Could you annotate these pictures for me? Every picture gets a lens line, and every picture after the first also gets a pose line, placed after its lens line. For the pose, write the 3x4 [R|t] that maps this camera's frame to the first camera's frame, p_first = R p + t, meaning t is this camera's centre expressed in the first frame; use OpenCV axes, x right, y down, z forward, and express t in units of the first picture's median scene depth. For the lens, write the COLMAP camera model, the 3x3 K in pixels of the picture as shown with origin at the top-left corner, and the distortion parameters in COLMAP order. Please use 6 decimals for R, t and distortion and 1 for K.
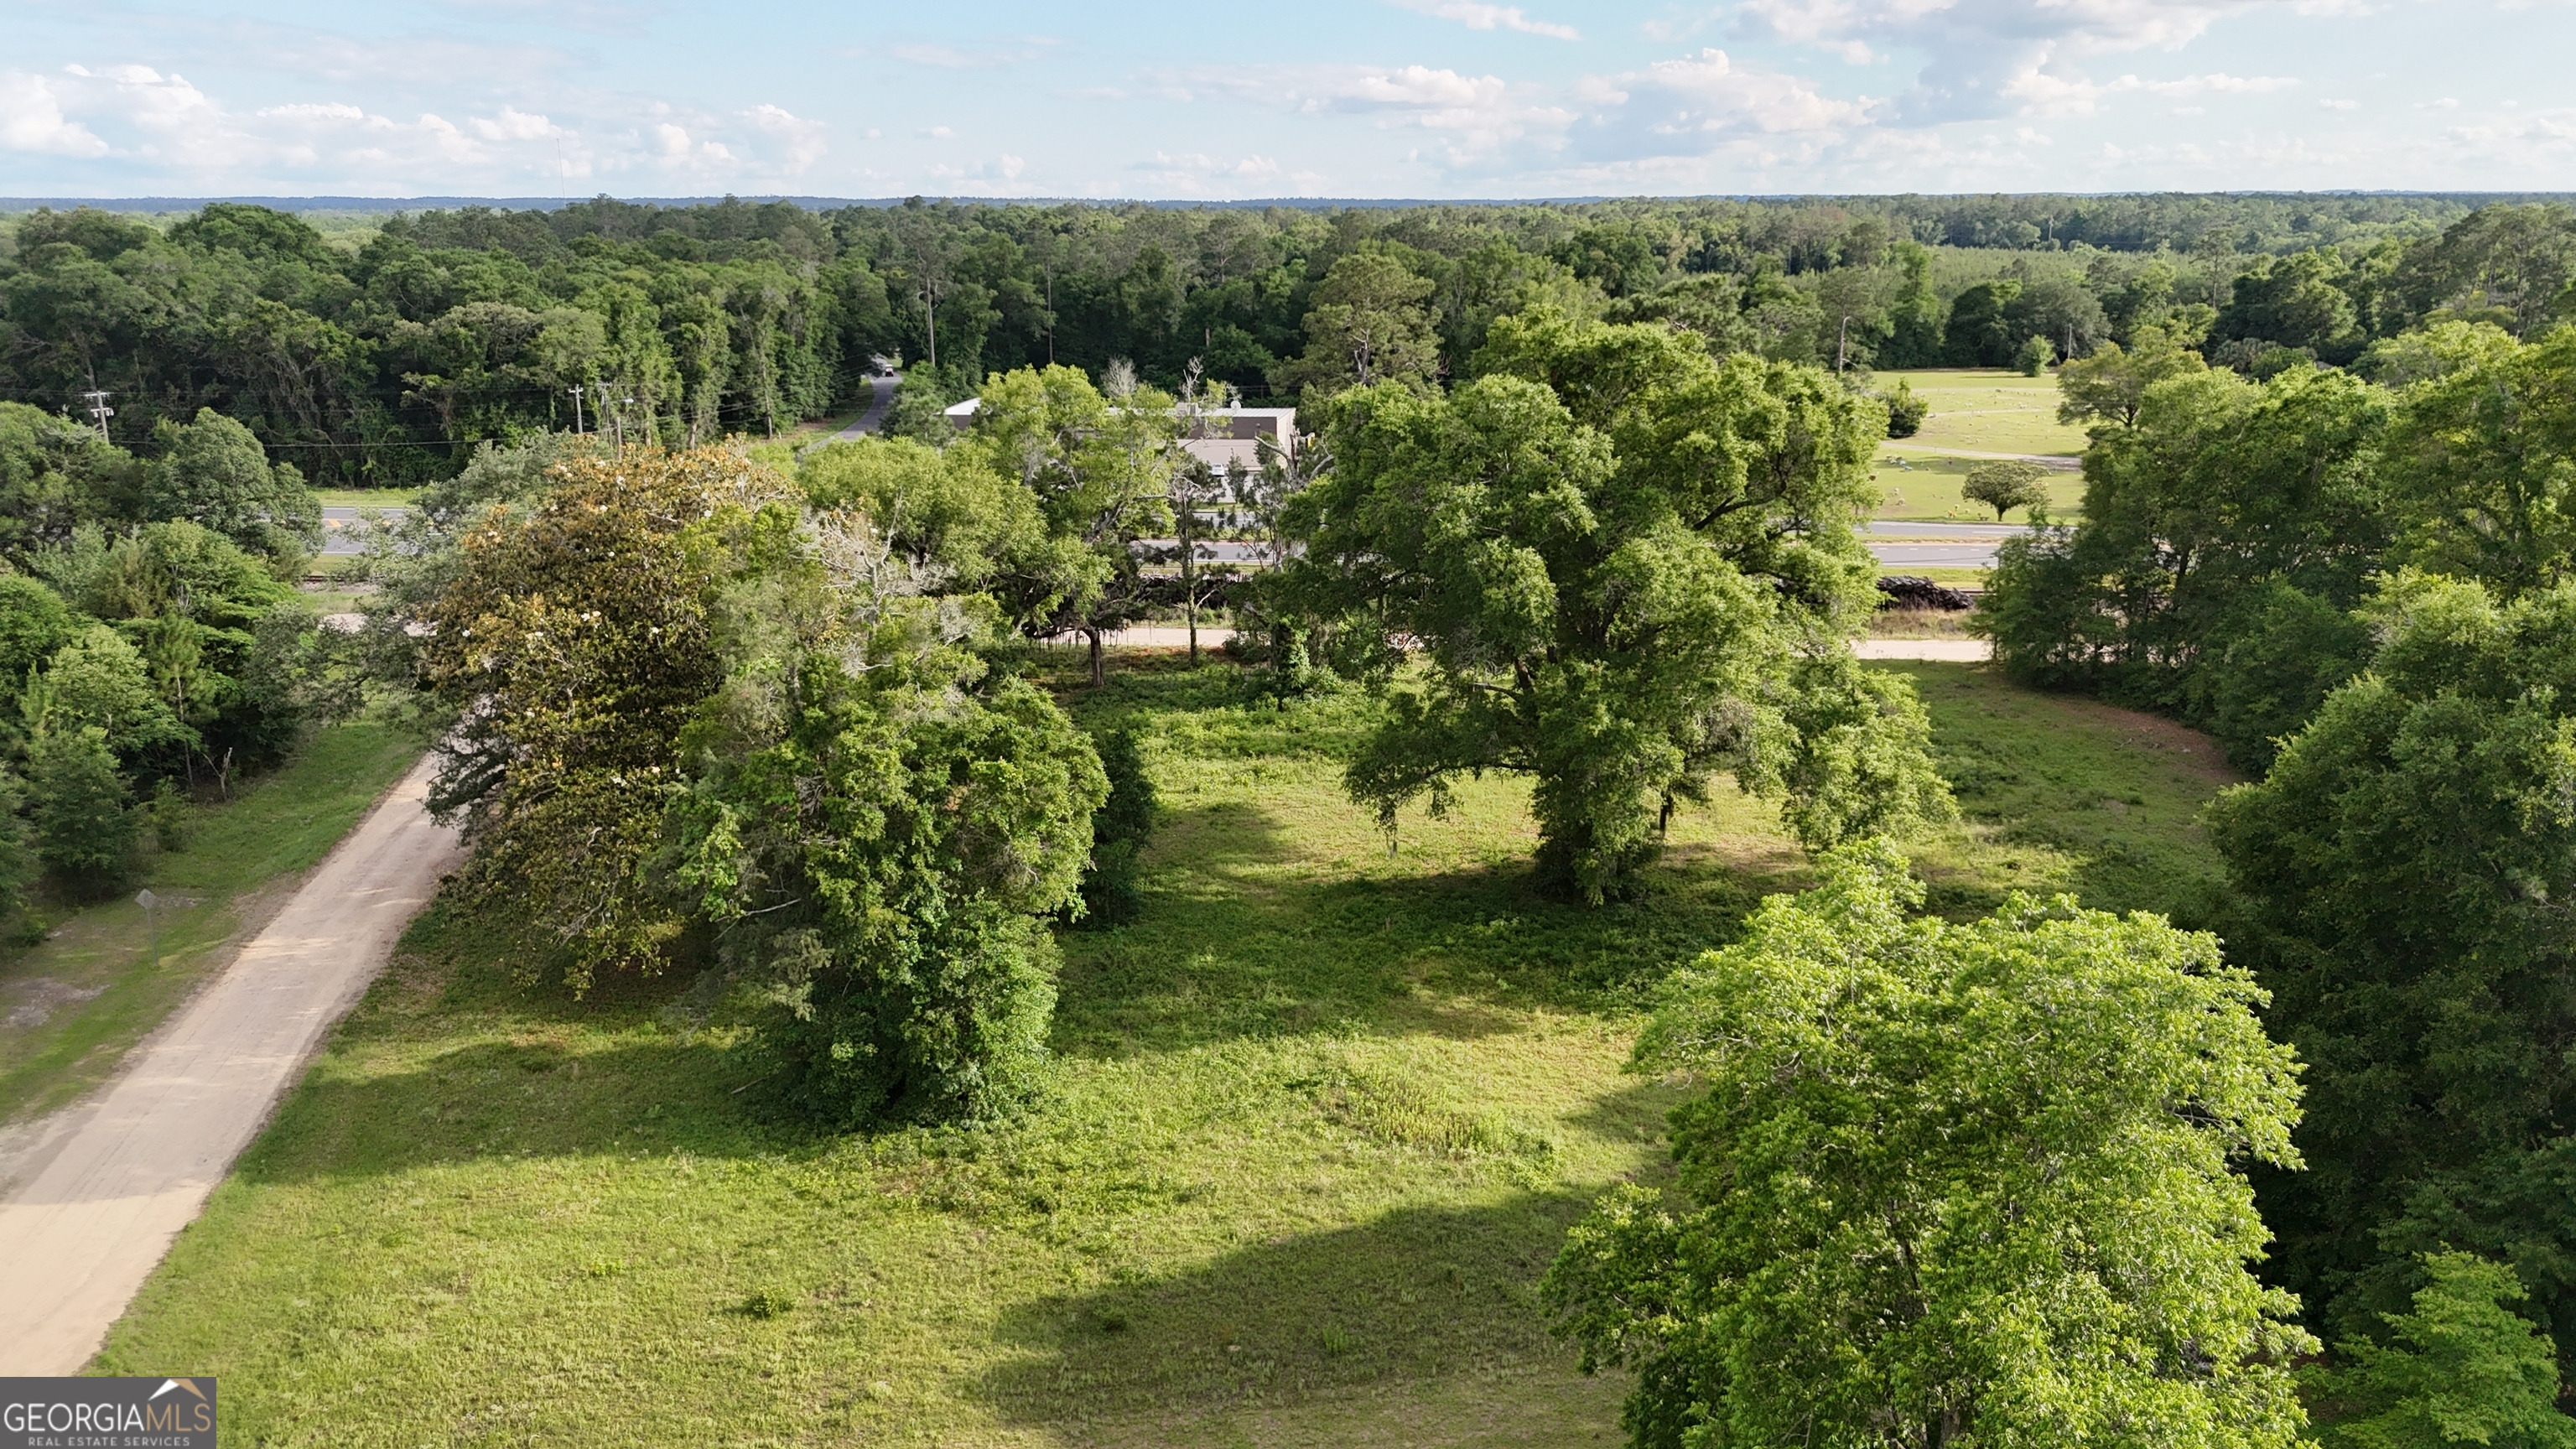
lens RADIAL K [[1821.6, 0, 1286.6], [0, 1821.6, 727.2], [0, 0, 1]] dist [0.001987, -0.001226]
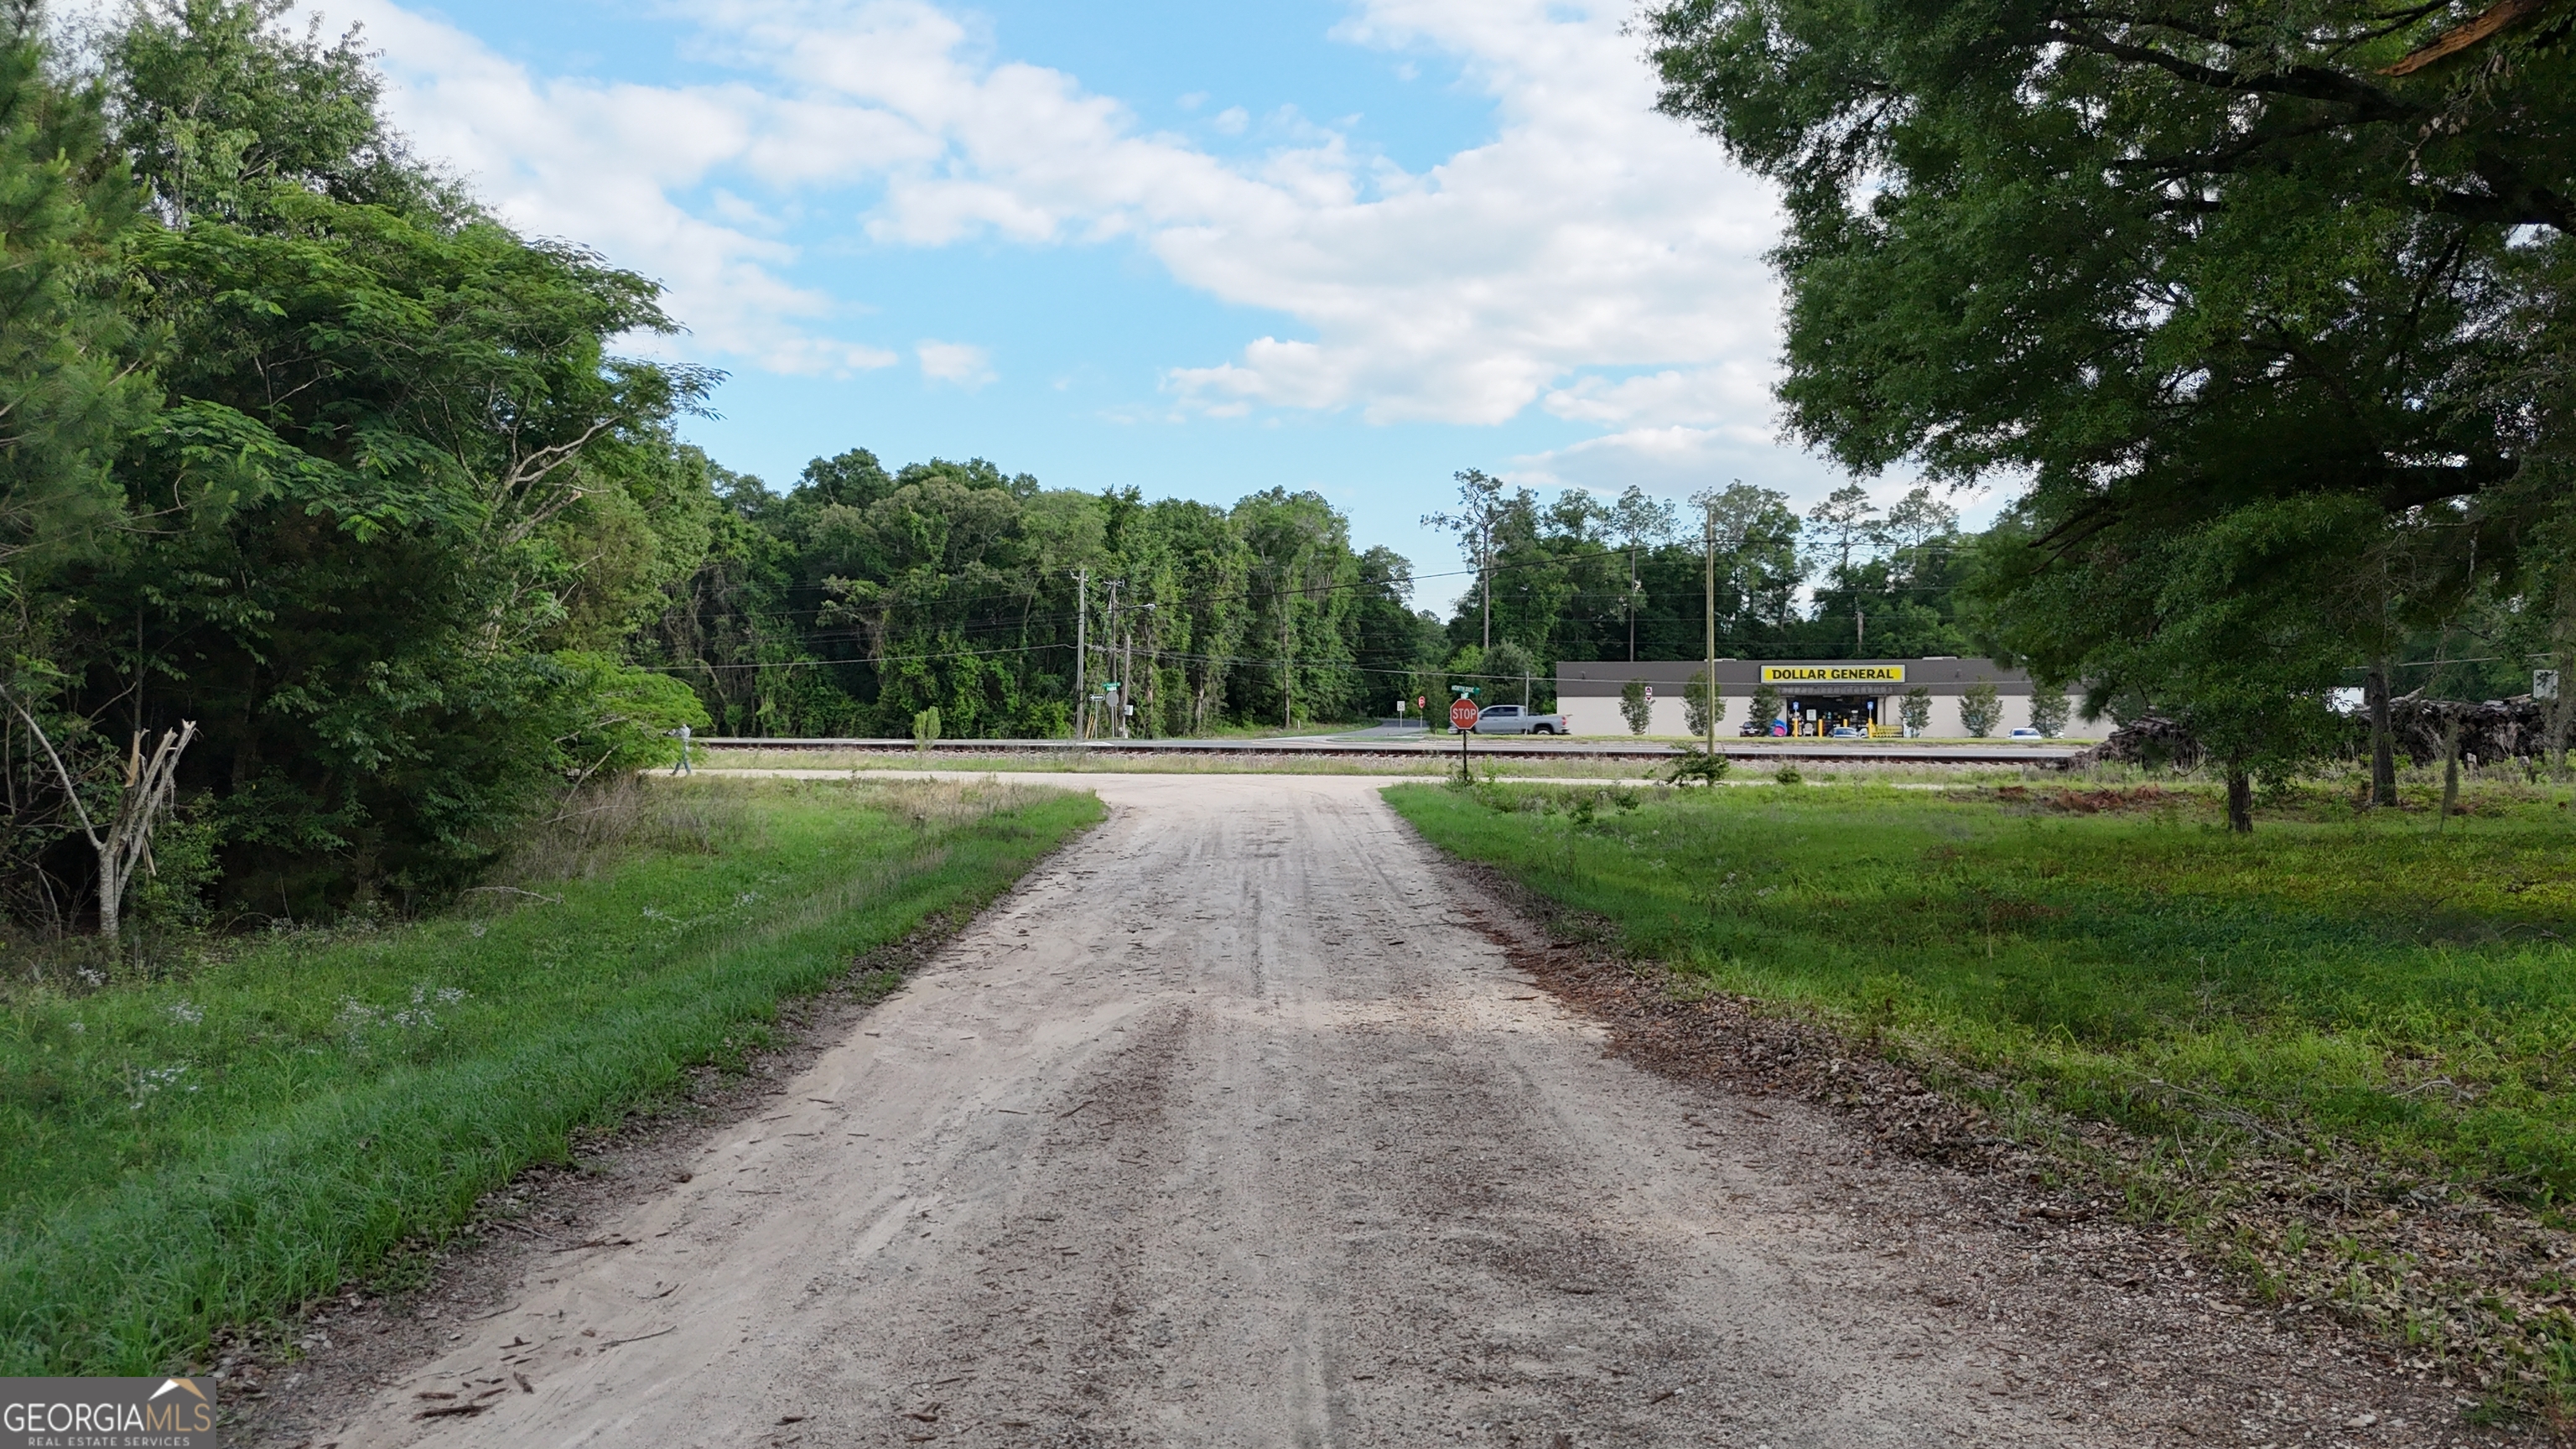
lens RADIAL K [[1821.6, 0, 1290.4], [0, 1821.6, 724.3], [0, 0, 1]] dist [0.001987, -0.001226]
pose [[0.985124, 0.005776, -0.171749, -0.173621], [-0.048343, 0.968389, -0.244717, 0.015704], [0.164906, 0.249380, 0.954262, 0.347155]]
